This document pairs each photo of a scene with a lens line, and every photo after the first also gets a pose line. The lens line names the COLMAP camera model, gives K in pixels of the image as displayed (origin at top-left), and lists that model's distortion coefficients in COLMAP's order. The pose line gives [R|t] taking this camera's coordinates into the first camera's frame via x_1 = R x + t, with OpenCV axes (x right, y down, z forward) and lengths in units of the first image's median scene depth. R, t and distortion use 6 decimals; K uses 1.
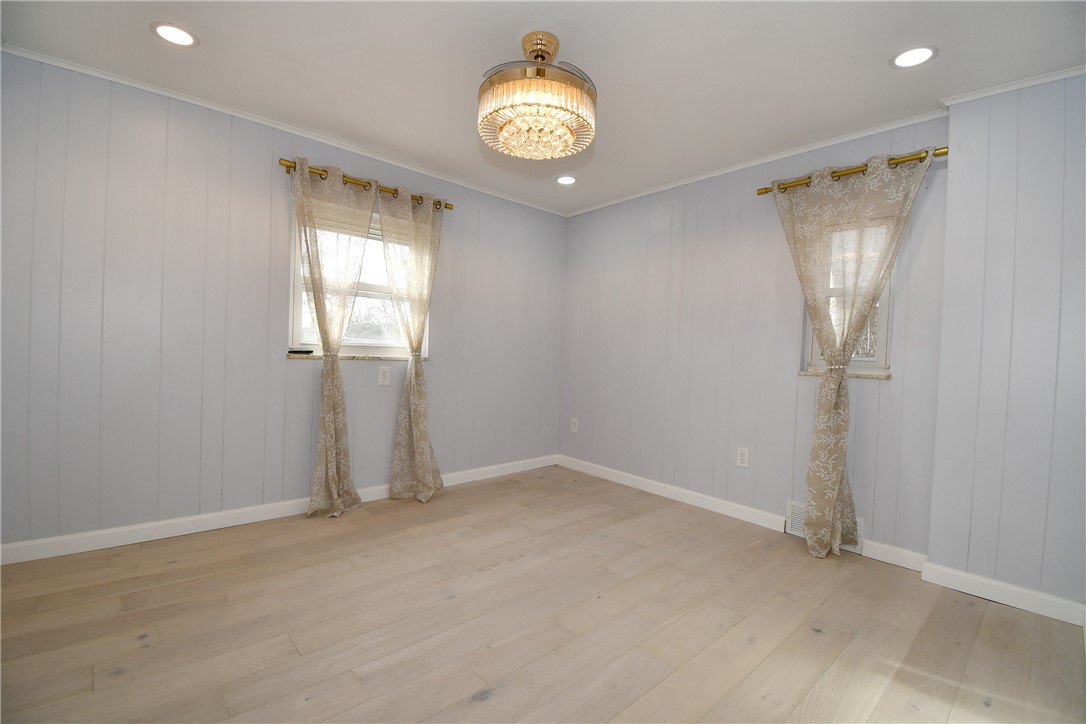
lens RADIAL K [[474.7, 0, 543.0], [0, 474.7, 362.0], [0, 0, 1]] dist [0.017916, -0.023673]
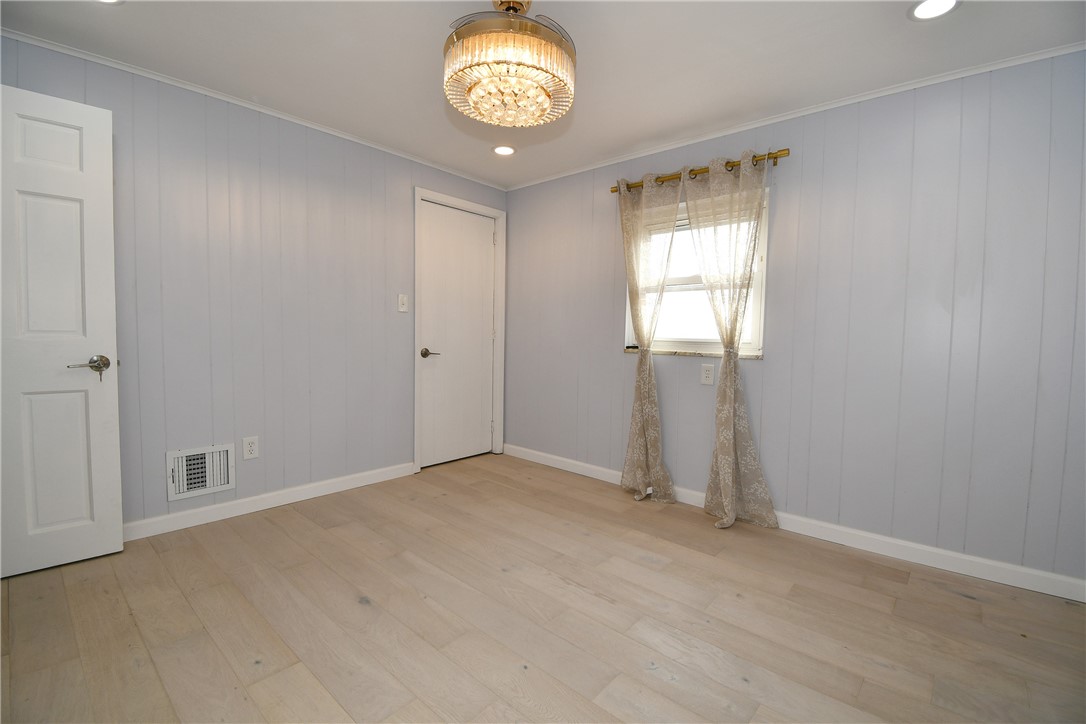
lens RADIAL K [[474.7, 0, 543.0], [0, 474.7, 362.0], [0, 0, 1]] dist [0.017916, -0.023673]
pose [[0.107919, 0.027082, -0.993791, 0.591530], [-0.037172, 0.999040, 0.023189, -0.003957], [0.993465, 0.034439, 0.108822, 0.643534]]
